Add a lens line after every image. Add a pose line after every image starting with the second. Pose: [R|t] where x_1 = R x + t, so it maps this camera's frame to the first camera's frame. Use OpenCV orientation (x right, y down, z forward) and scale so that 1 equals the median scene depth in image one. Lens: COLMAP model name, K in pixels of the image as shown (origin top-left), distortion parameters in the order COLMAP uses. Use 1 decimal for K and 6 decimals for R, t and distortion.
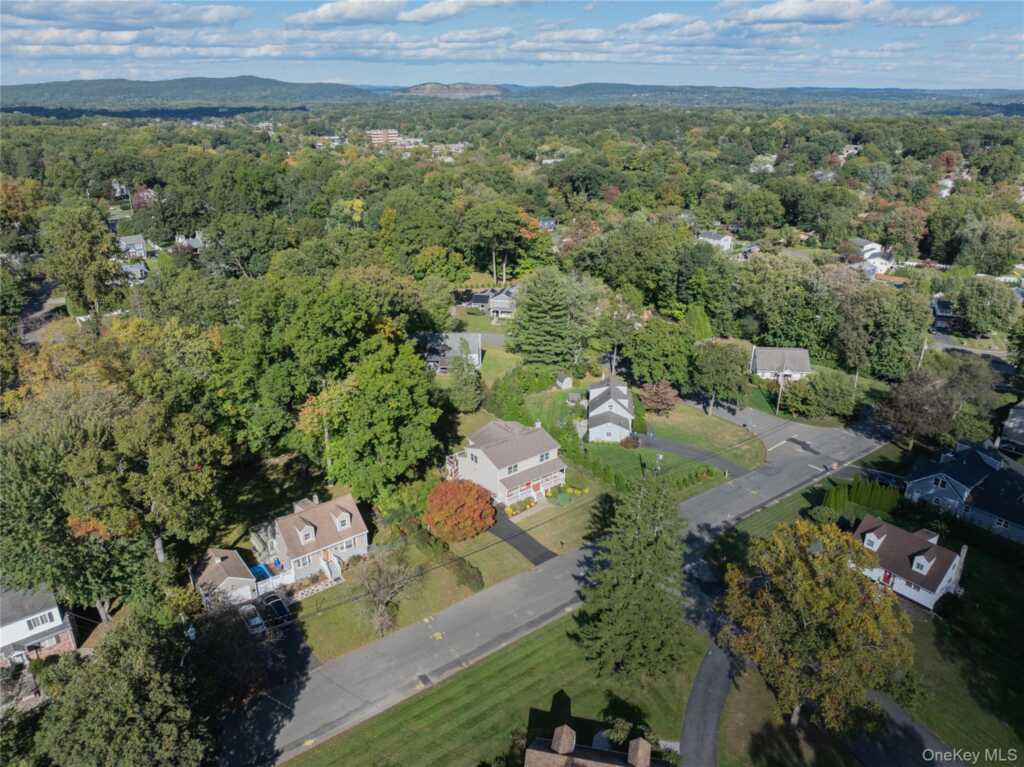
lens RADIAL K [[726.1, 0, 513.7], [0, 726.1, 385.4], [0, 0, 1]] dist [-0.063273, 0.032870]
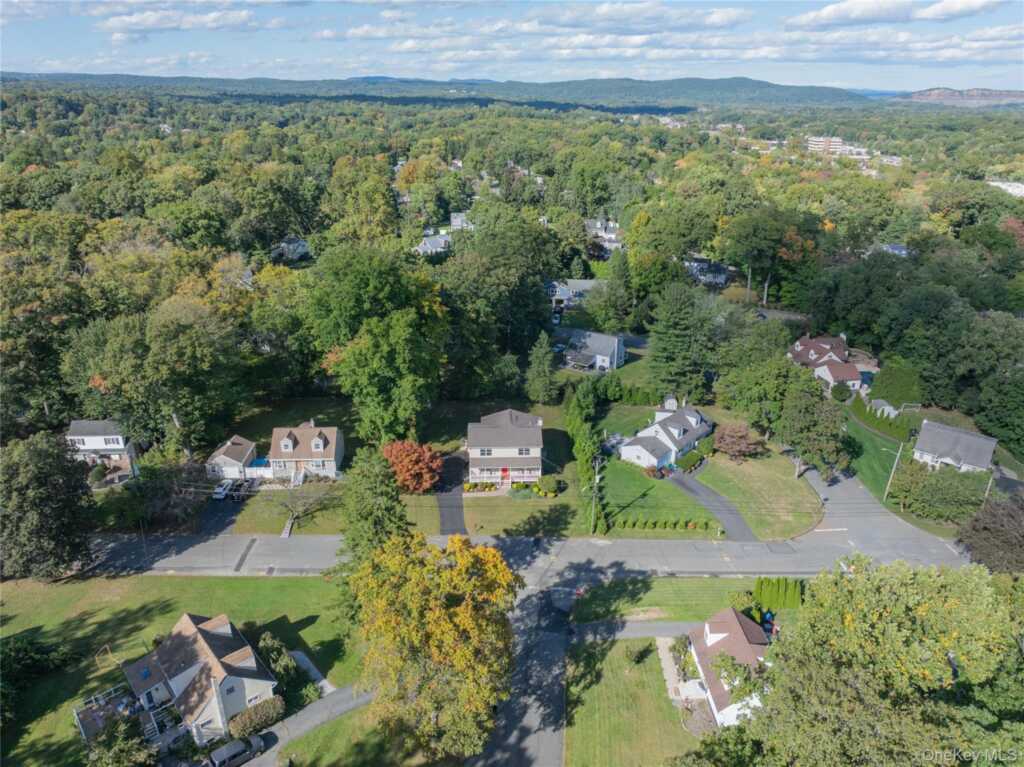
lens RADIAL K [[726.1, 0, 516.0], [0, 726.1, 385.4], [0, 0, 1]] dist [-0.063273, 0.032870]
pose [[0.806797, 0.224819, -0.546384, 0.319455], [-0.225599, 0.971928, 0.066794, -0.033815], [0.546062, 0.069374, 0.834867, 0.060168]]
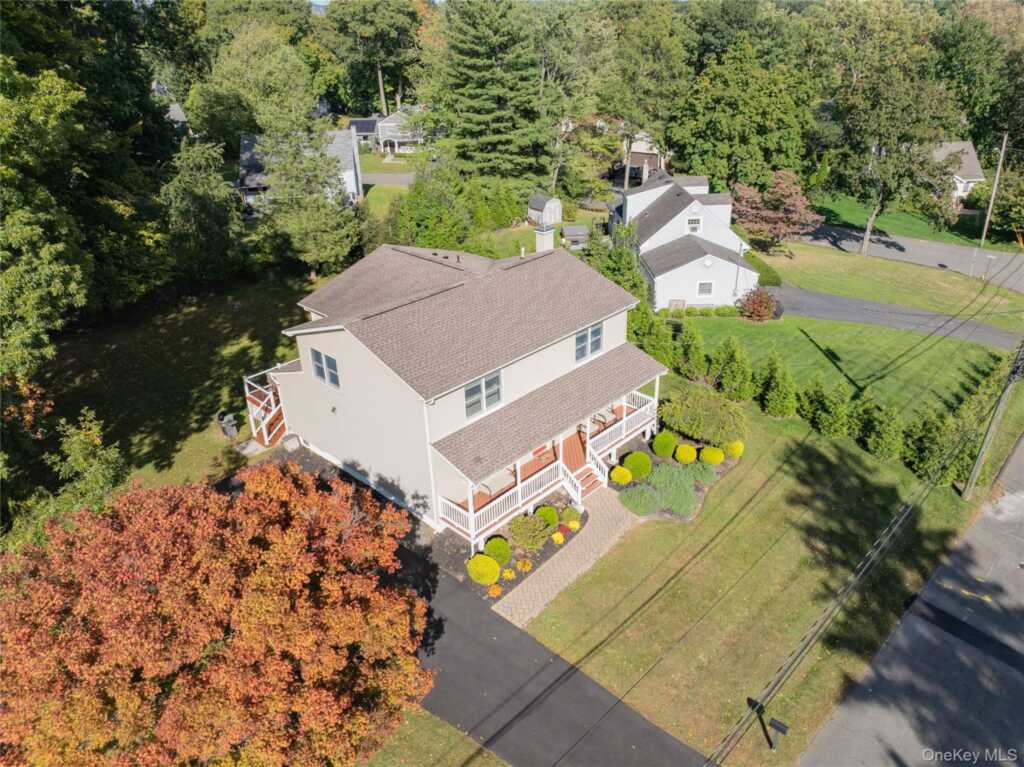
lens RADIAL K [[726.1, 0, 514.6], [0, 726.1, 383.8], [0, 0, 1]] dist [-0.063273, 0.032870]
pose [[0.989004, -0.089633, 0.117630, -0.010338], [0.080015, 0.993240, 0.084100, 0.048966], [-0.124373, -0.073763, 0.989490, 0.401618]]
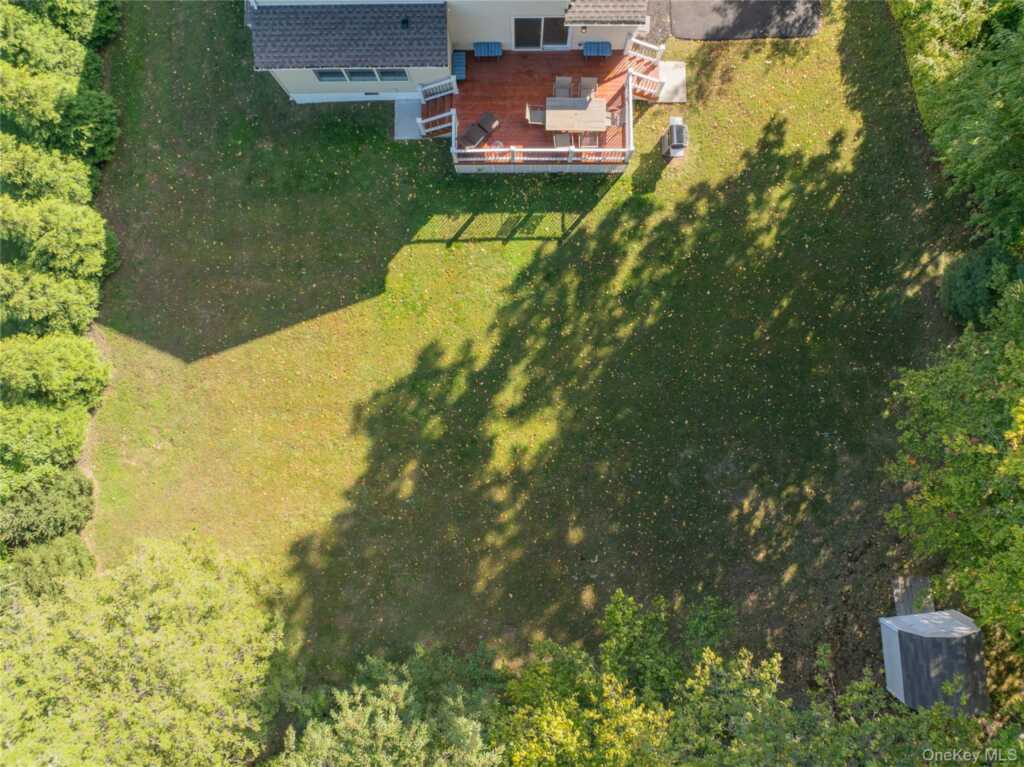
lens RADIAL K [[726.1, 0, 512.9], [0, 726.1, 379.8], [0, 0, 1]] dist [-0.063273, 0.032870]
pose [[-0.792546, -0.609615, -0.015516, -0.057380], [0.235892, -0.329943, 0.914053, -0.059345], [-0.562340, 0.720768, 0.405298, 0.570192]]
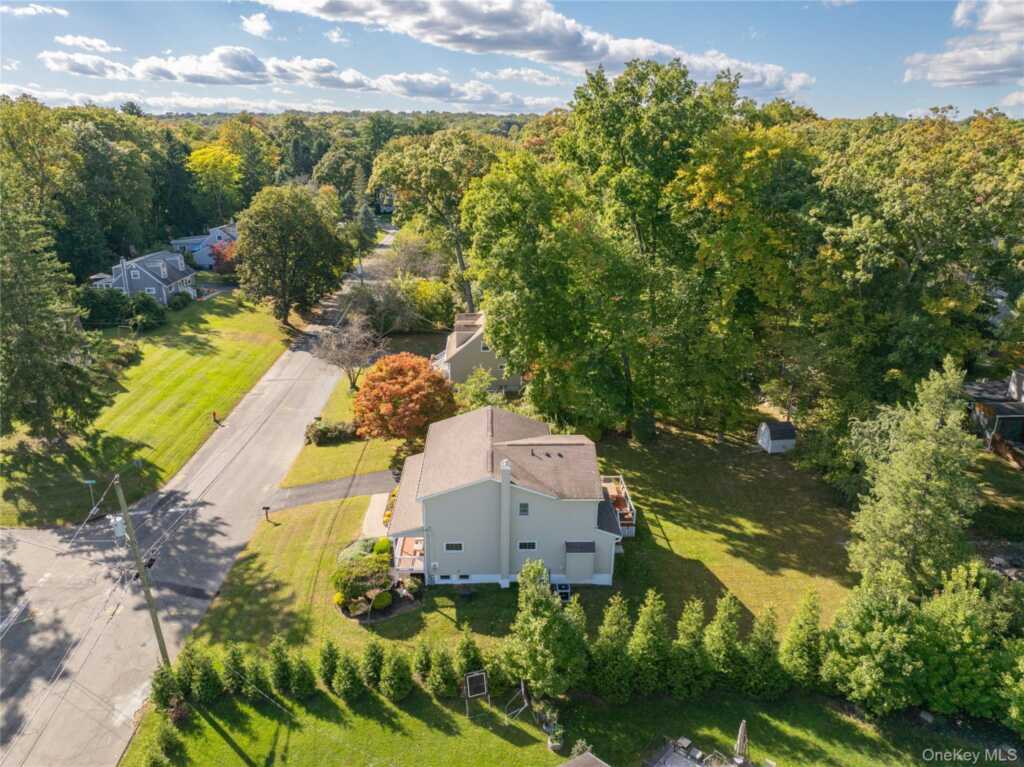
lens RADIAL K [[726.1, 0, 516.1], [0, 726.1, 384.4], [0, 0, 1]] dist [-0.063273, 0.032870]
pose [[-0.579286, 0.256712, -0.773645, 0.173486], [-0.330291, 0.793780, 0.510707, -0.098382], [0.745209, 0.551373, -0.375035, 0.632863]]
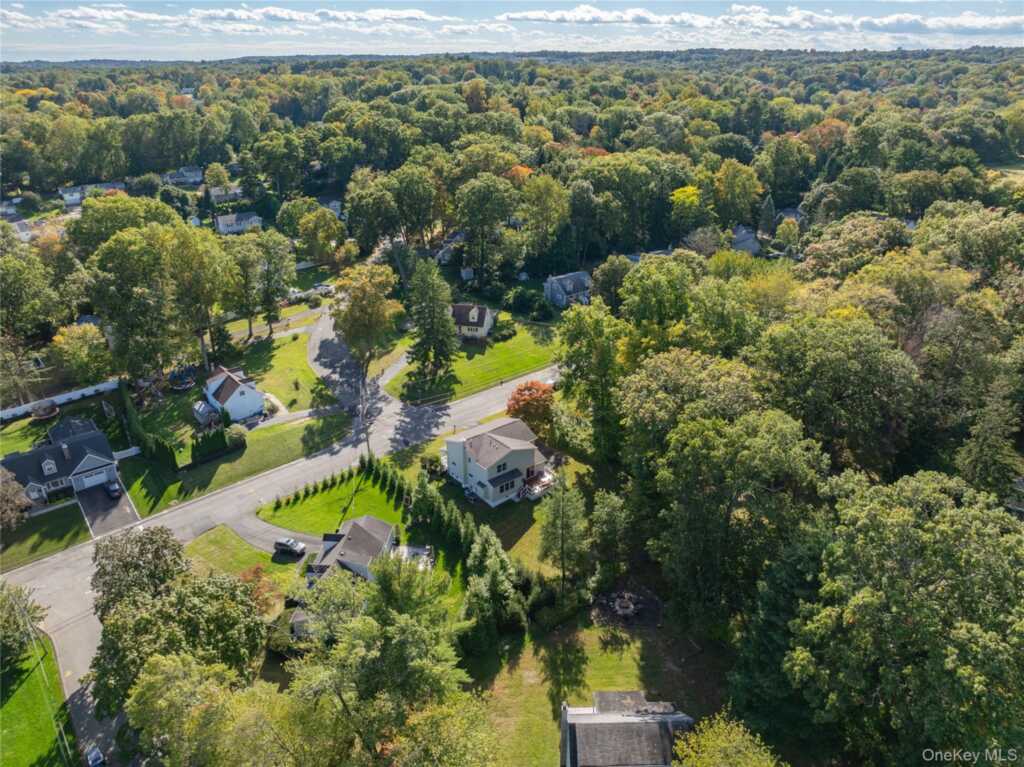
lens RADIAL K [[726.1, 0, 509.4], [0, 726.1, 378.3], [0, 0, 1]] dist [-0.063273, 0.032870]
pose [[-0.999868, 0.013103, -0.009606, -0.010927], [0.001830, 0.678320, 0.734765, -0.397215], [0.016144, 0.734650, -0.678254, 0.896035]]
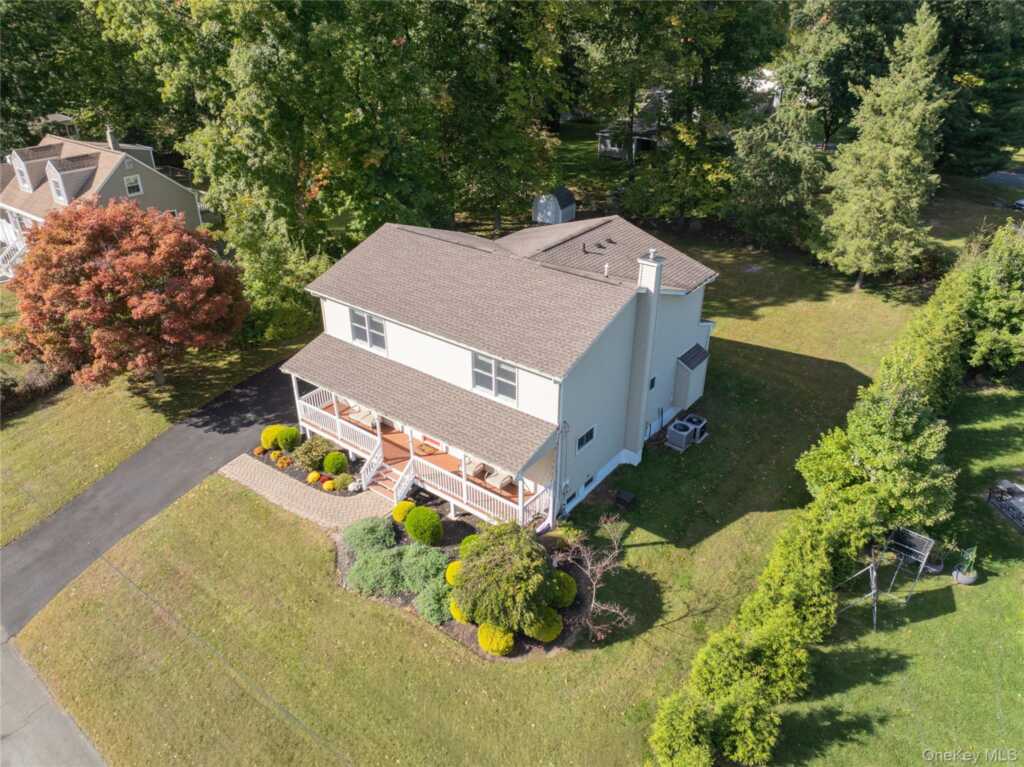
lens RADIAL K [[726.1, 0, 521.9], [0, 726.1, 385.9], [0, 0, 1]] dist [-0.063273, 0.032870]
pose [[0.263308, 0.472724, -0.840952, 0.123278], [-0.375923, 0.853085, 0.361840, 0.011257], [0.888454, 0.220857, 0.402332, 0.502967]]
